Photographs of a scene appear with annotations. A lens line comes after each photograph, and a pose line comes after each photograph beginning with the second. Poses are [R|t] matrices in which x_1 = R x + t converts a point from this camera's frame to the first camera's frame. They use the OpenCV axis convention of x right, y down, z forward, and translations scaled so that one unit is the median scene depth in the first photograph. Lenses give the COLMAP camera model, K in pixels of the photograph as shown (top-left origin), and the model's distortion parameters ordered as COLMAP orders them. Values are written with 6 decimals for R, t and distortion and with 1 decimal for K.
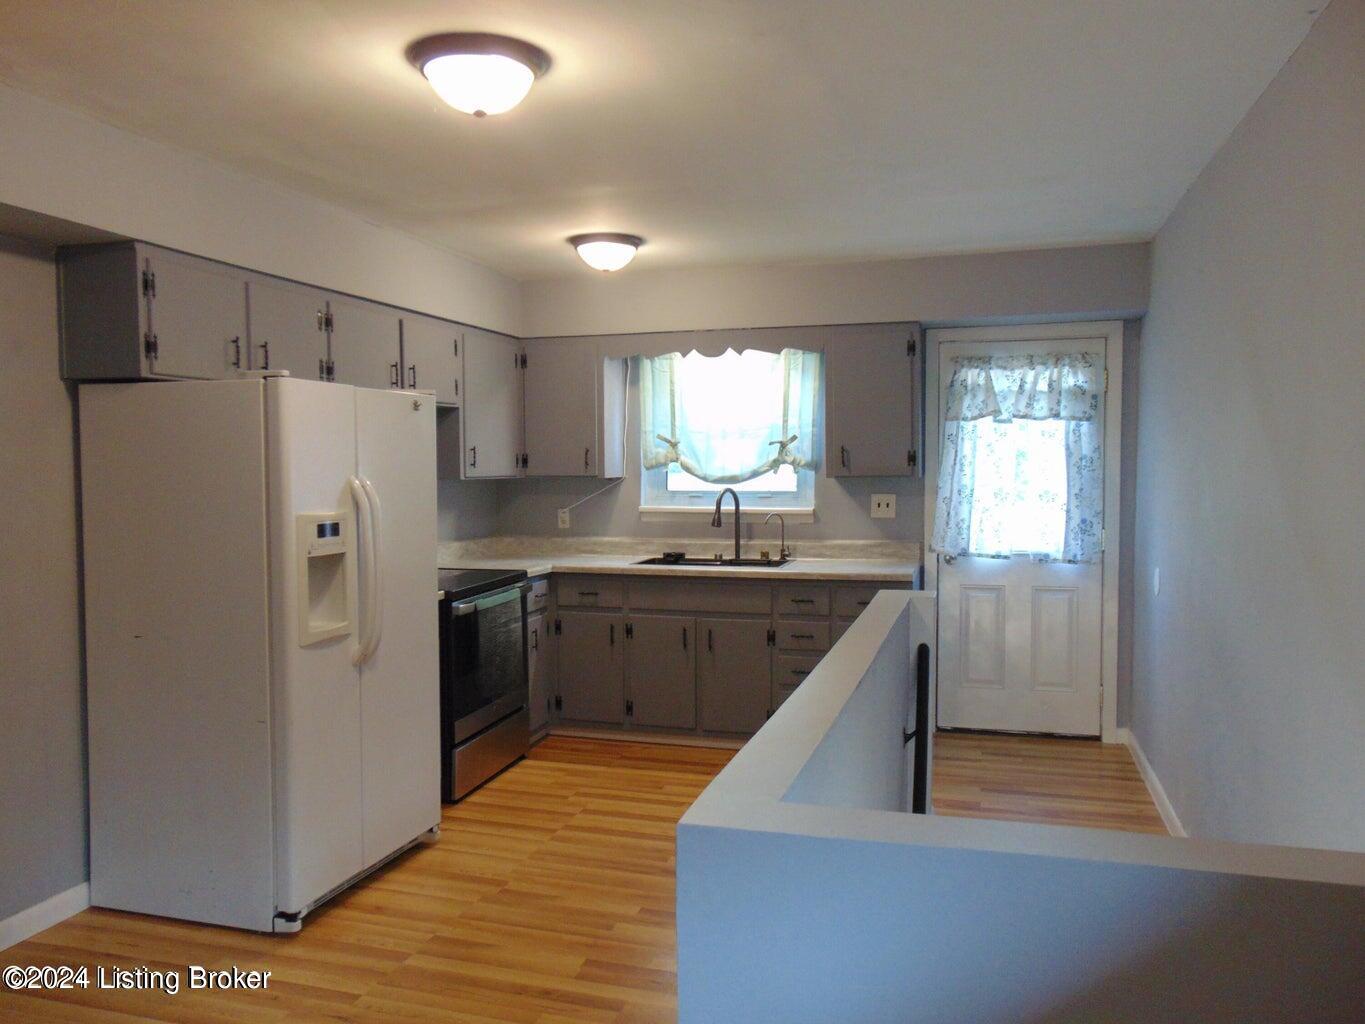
lens RADIAL K [[1028.4, 0, 682.5], [0, 1028.4, 512.0], [0, 0, 1]] dist [-0.022134, 0.044615]
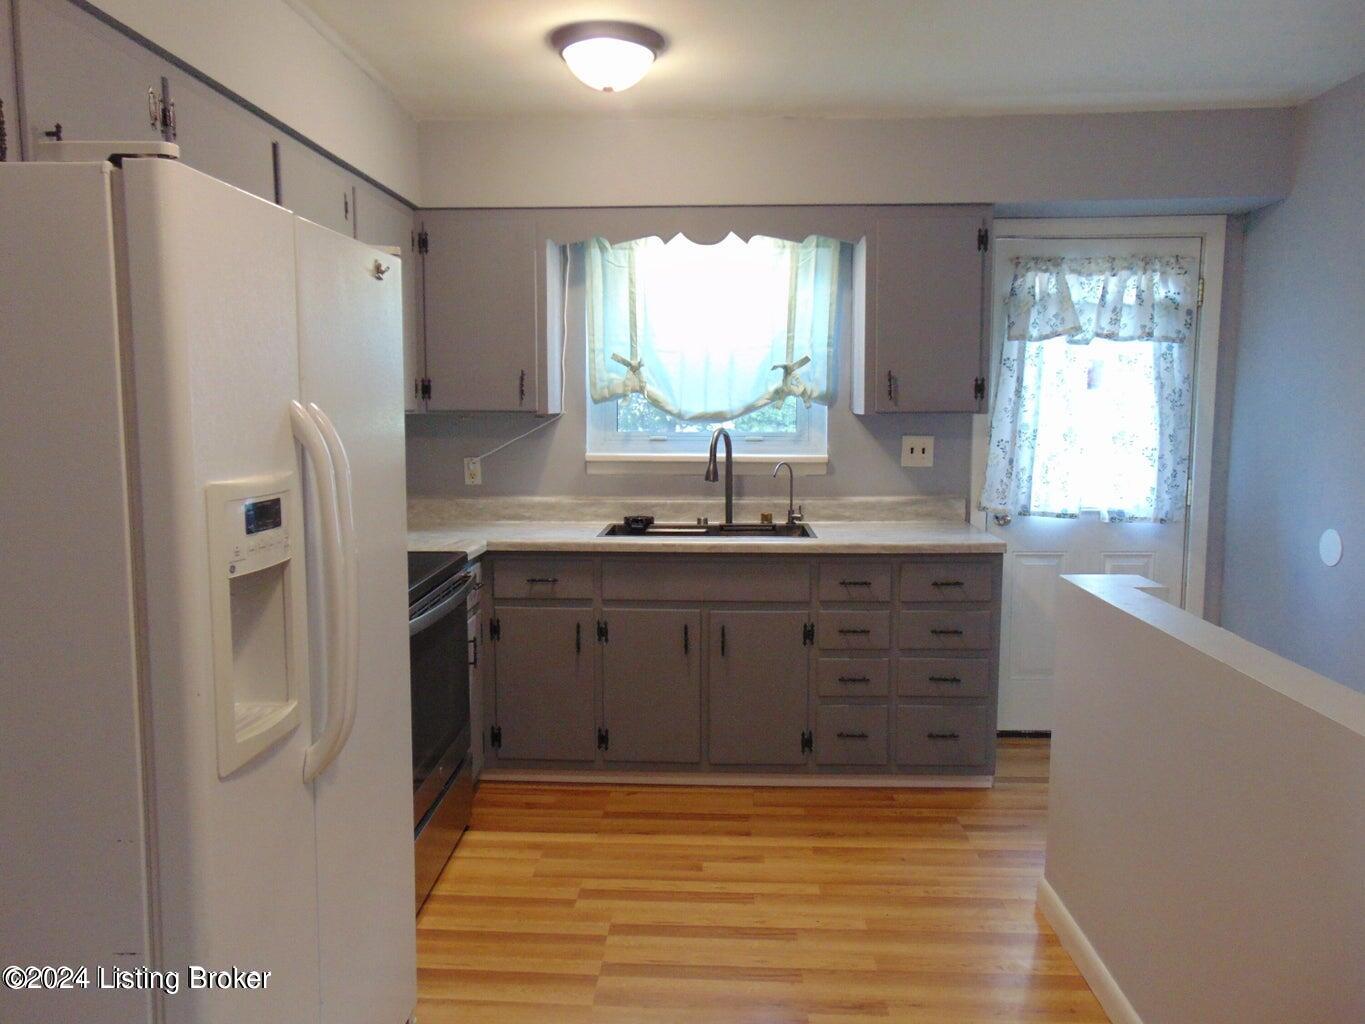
lens RADIAL K [[1028.4, 0, 682.5], [0, 1028.4, 512.0], [0, 0, 1]] dist [-0.022134, 0.044615]
pose [[0.970533, -0.019880, 0.240145, -0.165011], [0.006422, 0.998371, 0.056694, -0.005596], [-0.240881, -0.053481, 0.969080, 0.306118]]
